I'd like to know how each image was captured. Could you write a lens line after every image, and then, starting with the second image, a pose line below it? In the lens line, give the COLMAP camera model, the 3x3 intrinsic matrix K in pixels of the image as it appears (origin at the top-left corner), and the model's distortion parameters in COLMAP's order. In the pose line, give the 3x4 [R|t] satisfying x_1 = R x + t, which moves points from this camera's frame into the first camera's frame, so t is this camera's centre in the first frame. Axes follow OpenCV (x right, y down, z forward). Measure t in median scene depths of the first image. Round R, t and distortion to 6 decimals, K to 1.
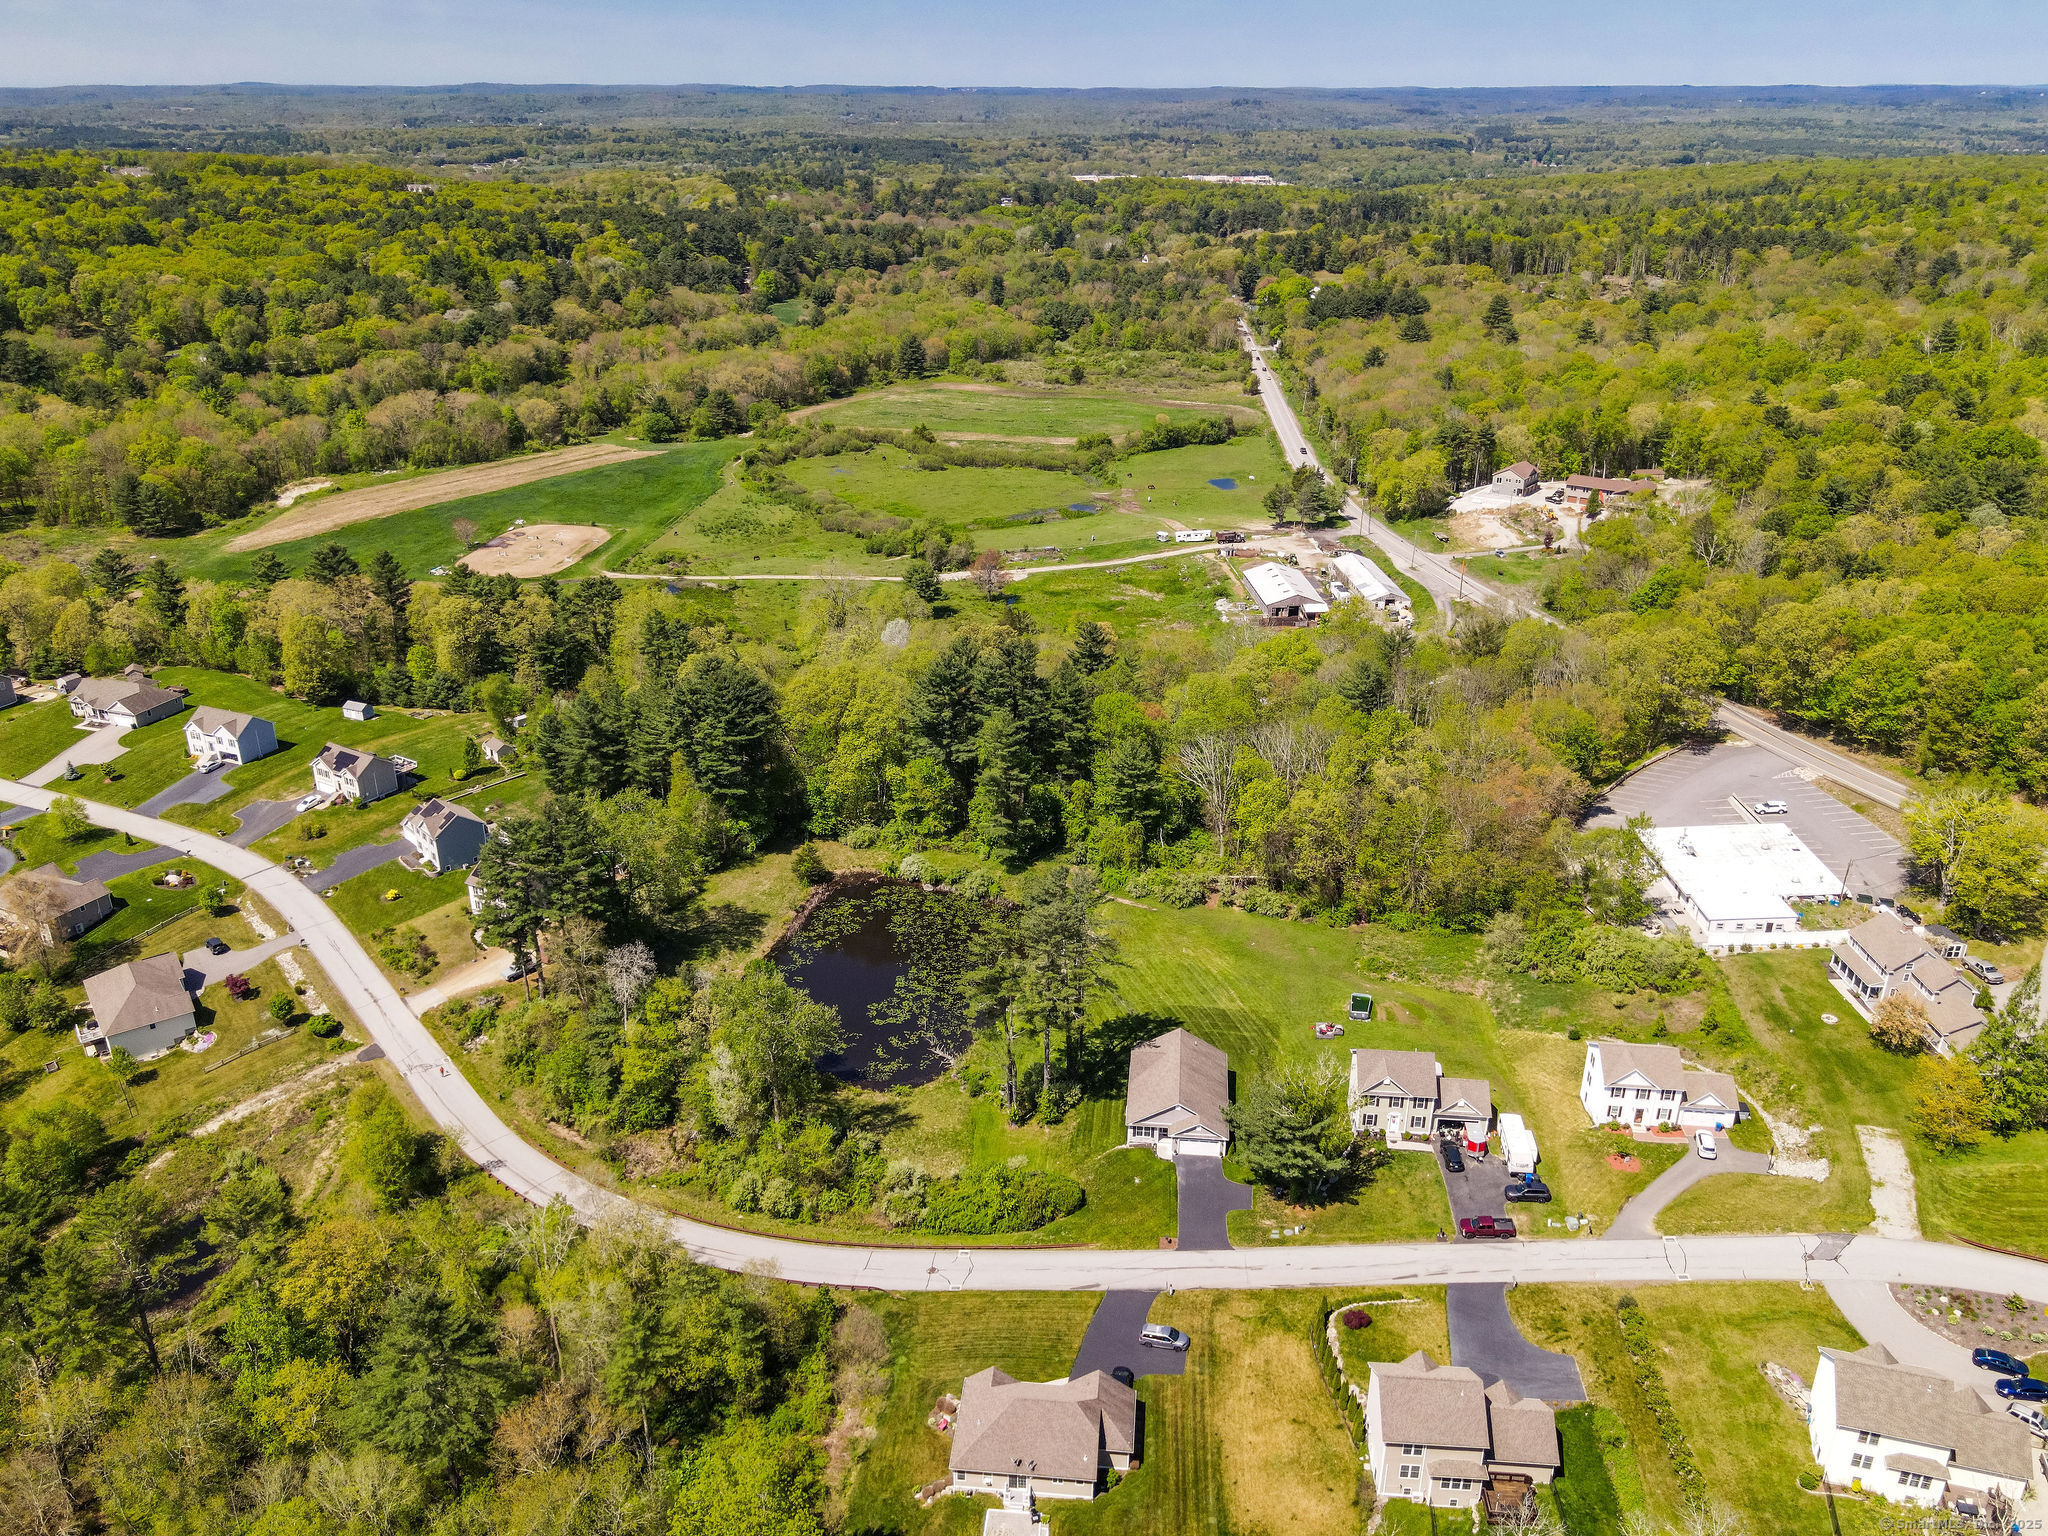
lens RADIAL K [[1511.2, 0, 1067.3], [0, 1511.2, 772.3], [0, 0, 1]] dist [0.004824, 0.004752]
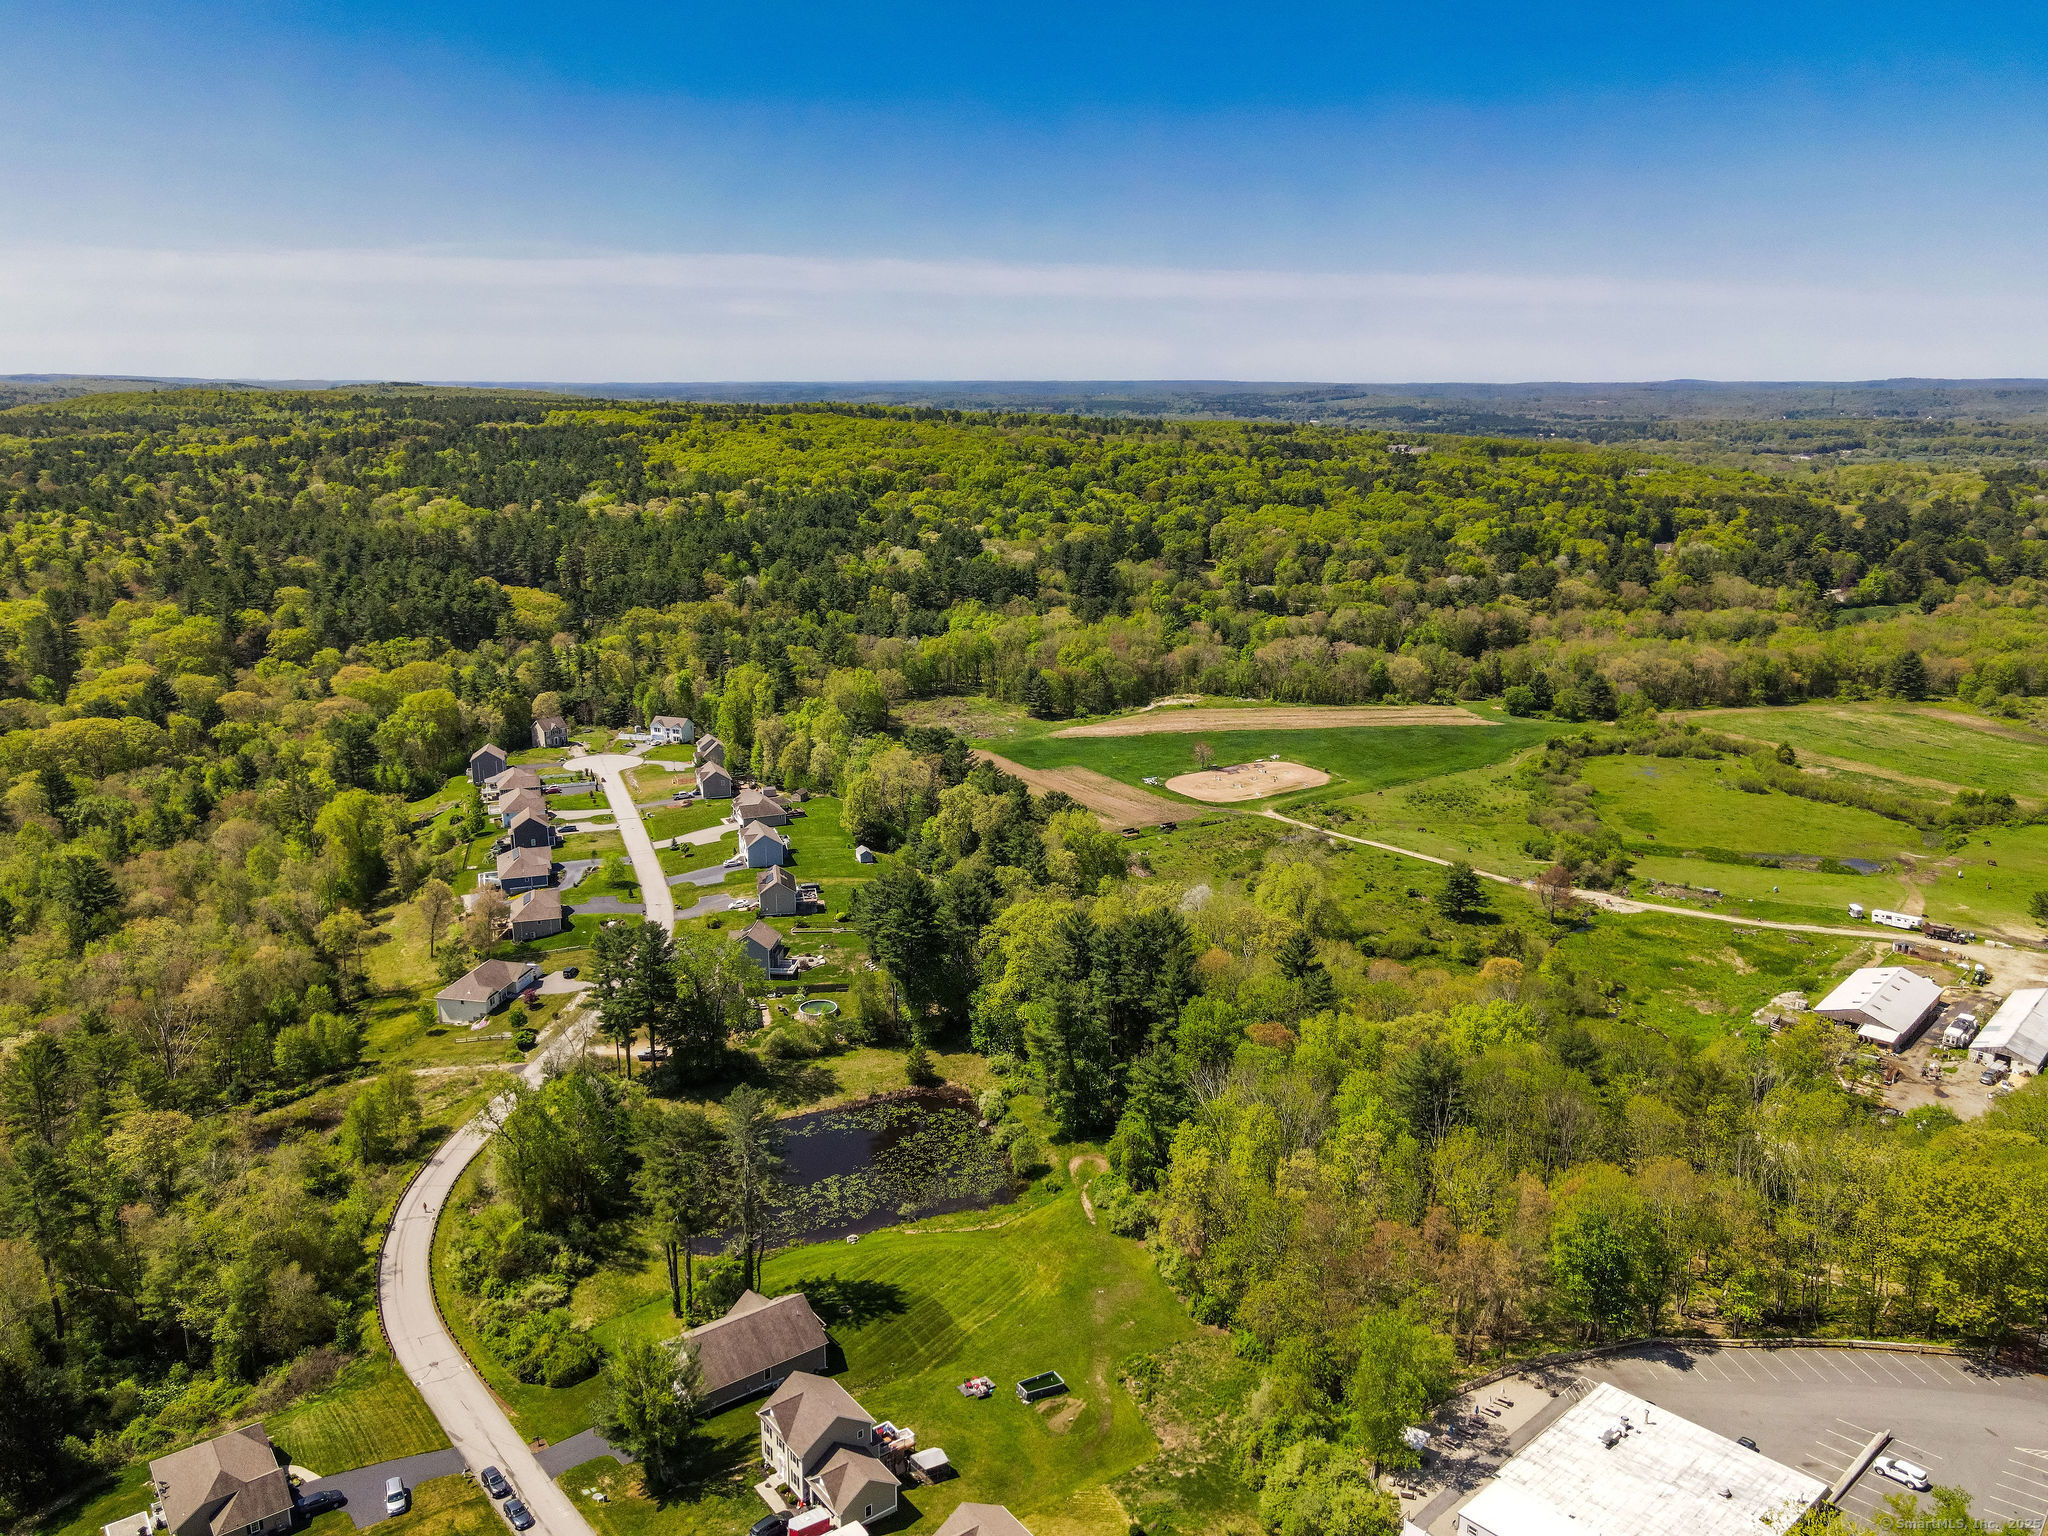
lens RADIAL K [[1511.2, 0, 1067.3], [0, 1511.2, 772.3], [0, 0, 1]] dist [0.004824, 0.004752]
pose [[0.678902, 0.181810, -0.711363, 0.338829], [-0.301311, 0.952505, -0.044120, -0.065701], [0.669555, 0.244295, 0.701438, 0.144961]]
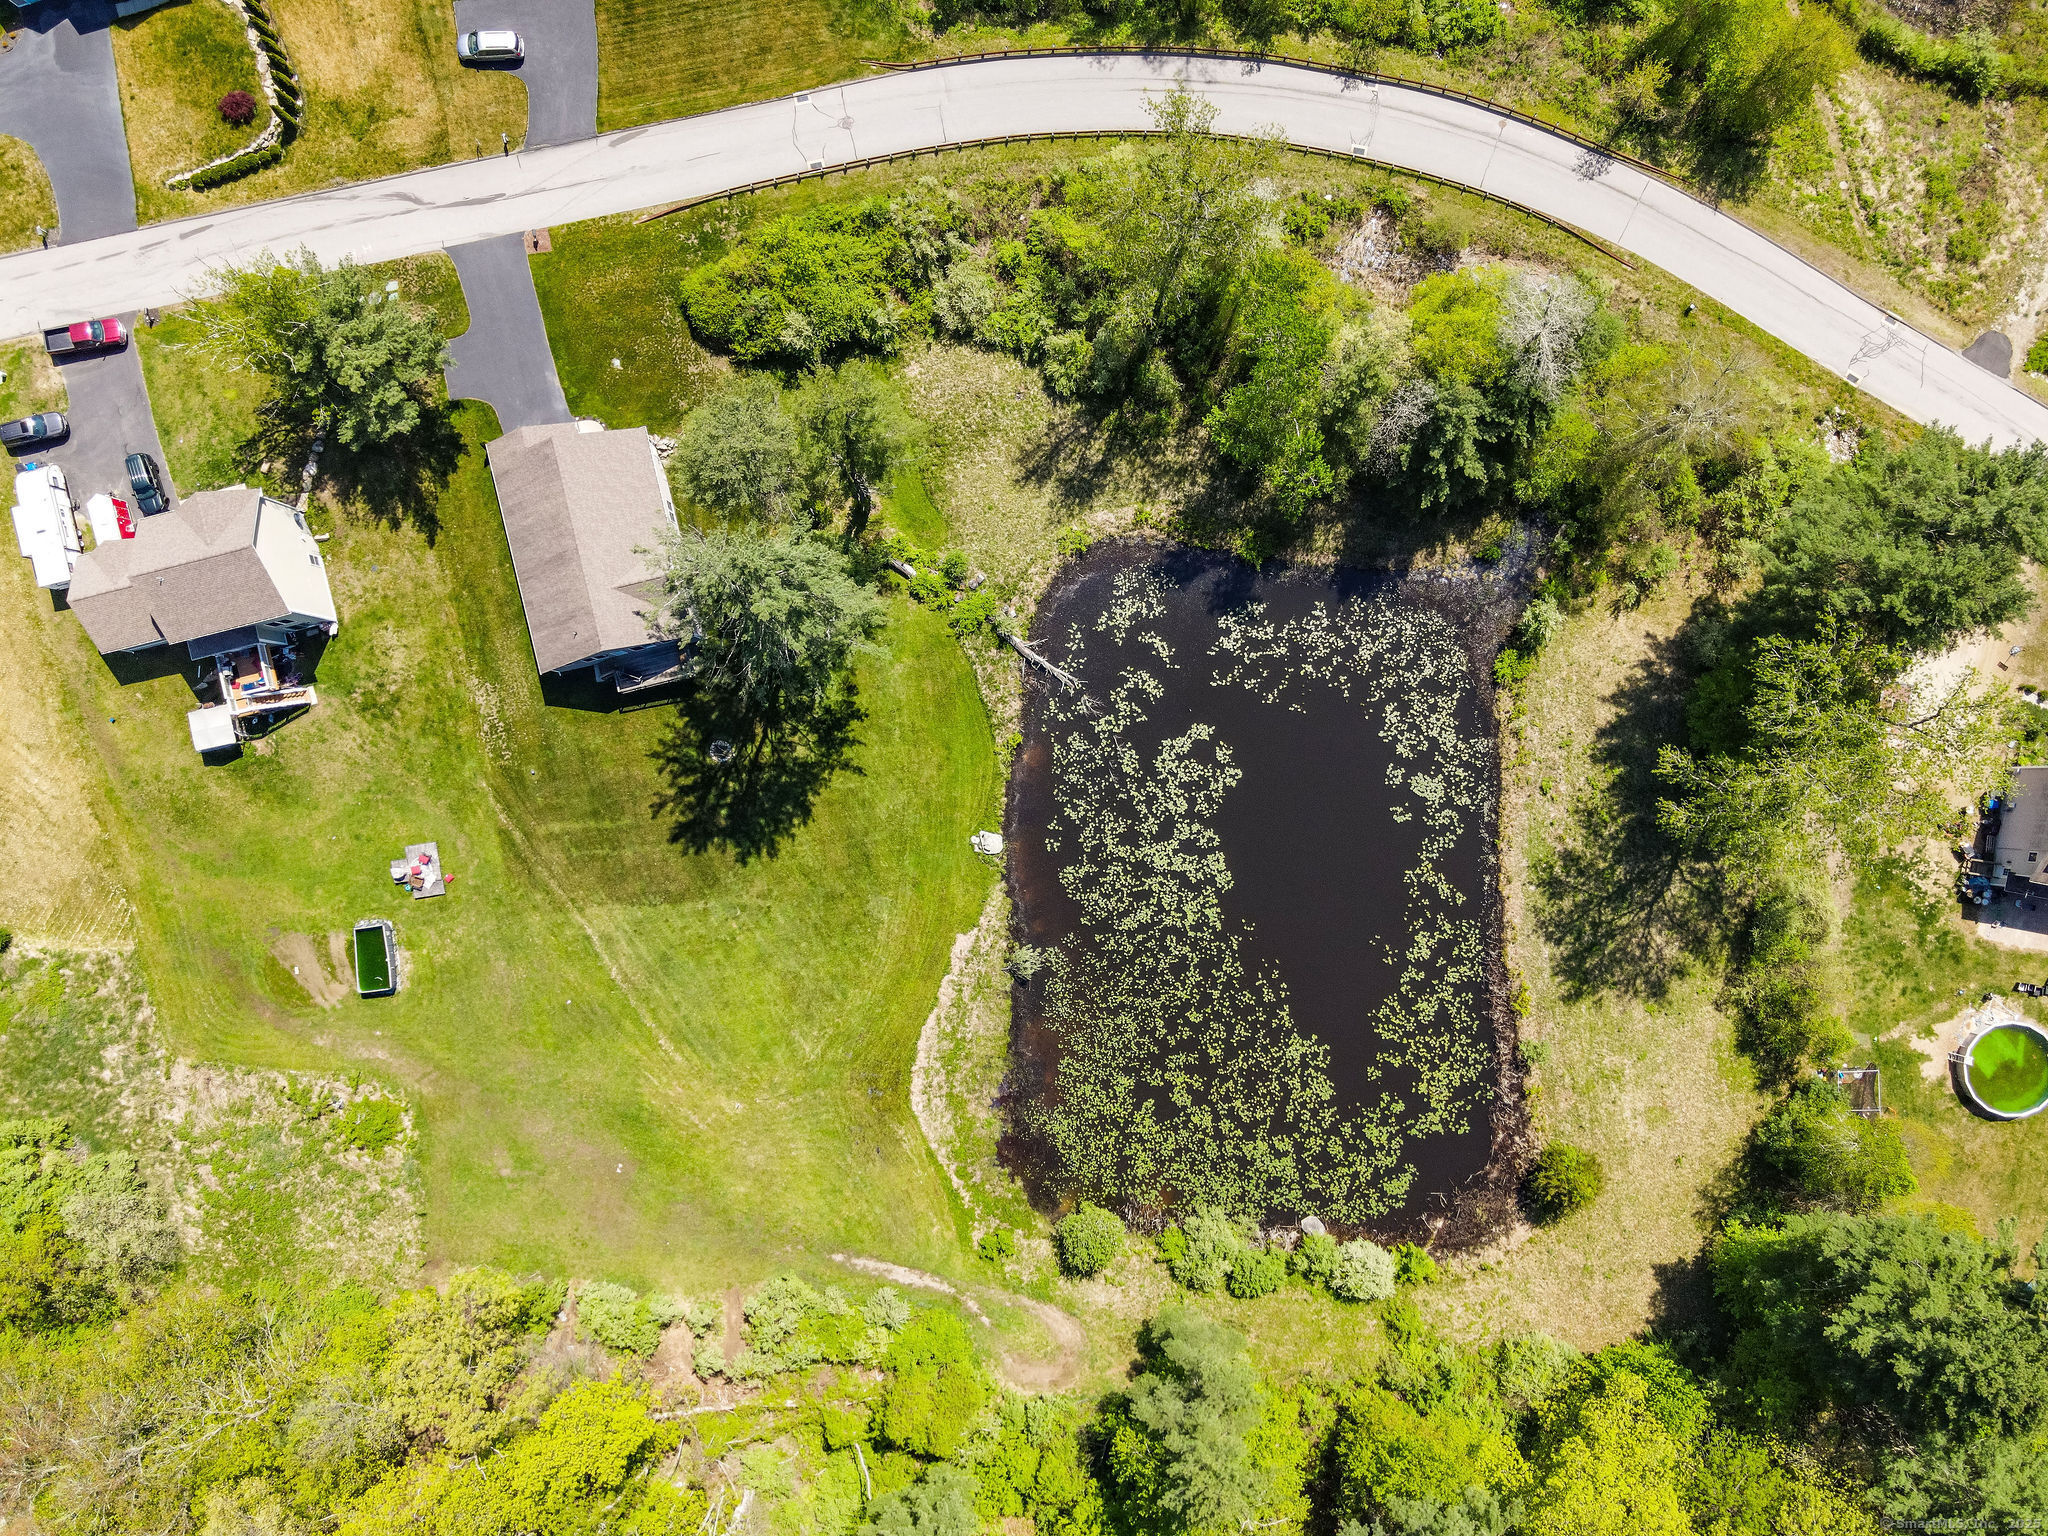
lens RADIAL K [[1511.2, 0, 1067.3], [0, 1511.2, 772.3], [0, 0, 1]] dist [0.004824, 0.004752]
pose [[-0.951606, 0.306547, 0.021793, -0.038845], [-0.102072, -0.382154, 0.918444, -0.164595], [0.289875, 0.871773, 0.394949, 0.357170]]
